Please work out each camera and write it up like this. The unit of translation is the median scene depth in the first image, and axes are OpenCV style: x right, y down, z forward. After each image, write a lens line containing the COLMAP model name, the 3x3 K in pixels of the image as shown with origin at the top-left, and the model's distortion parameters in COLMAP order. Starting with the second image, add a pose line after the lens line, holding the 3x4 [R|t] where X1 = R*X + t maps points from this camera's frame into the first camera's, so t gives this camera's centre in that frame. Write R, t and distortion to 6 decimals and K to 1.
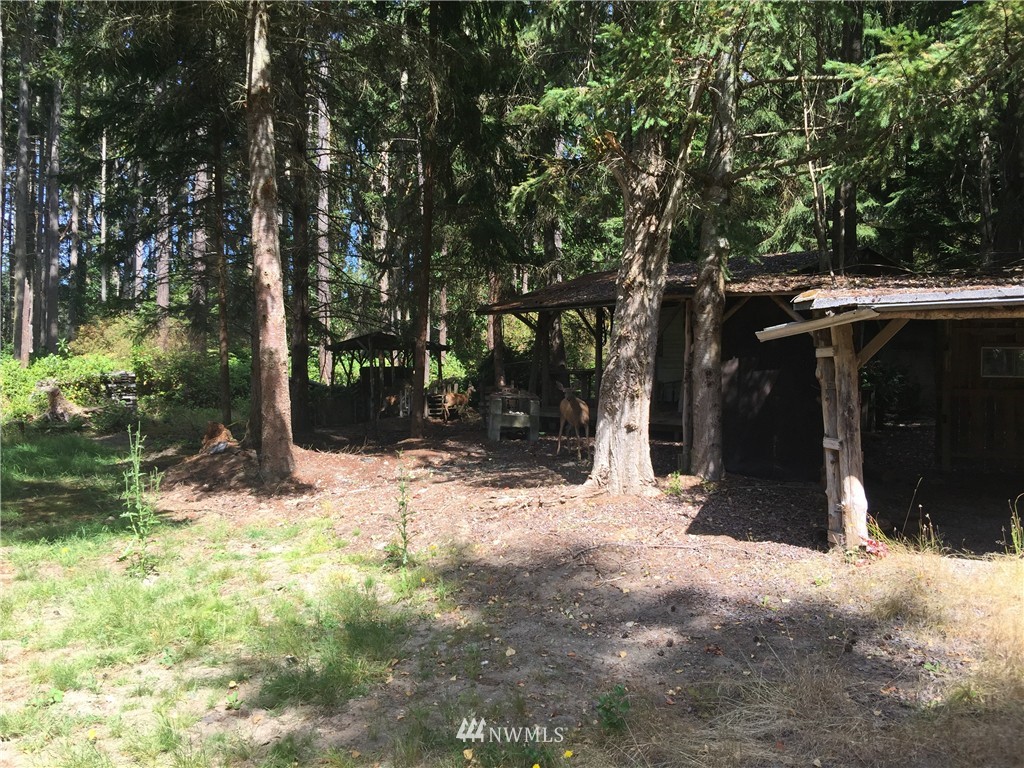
lens RADIAL K [[859.1, 0, 509.9], [0, 859.1, 380.6], [0, 0, 1]] dist [0.040851, -0.078236]
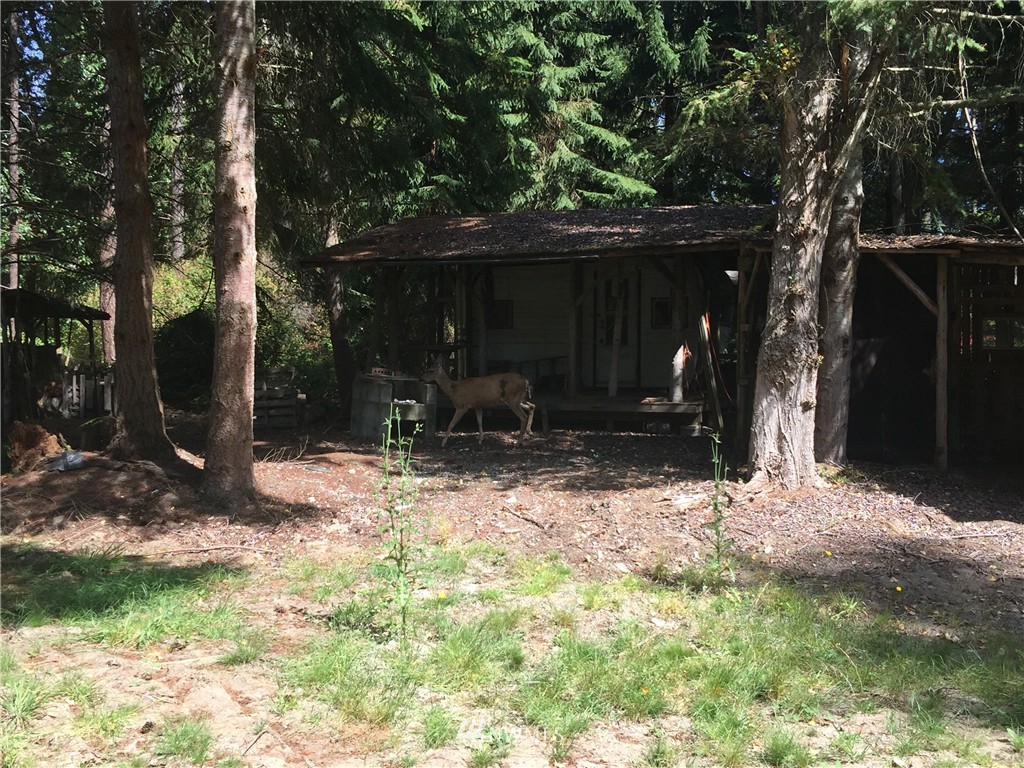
lens RADIAL K [[1138.4, 0, 500.4], [0, 1138.4, 374.1], [0, 0, 1]] dist [0.021060, 0.000000]
pose [[0.890546, -0.008140, 0.454820, -0.831432], [0.005770, 0.999962, 0.006599, 0.020817], [-0.454856, -0.003252, 0.890559, 0.208812]]
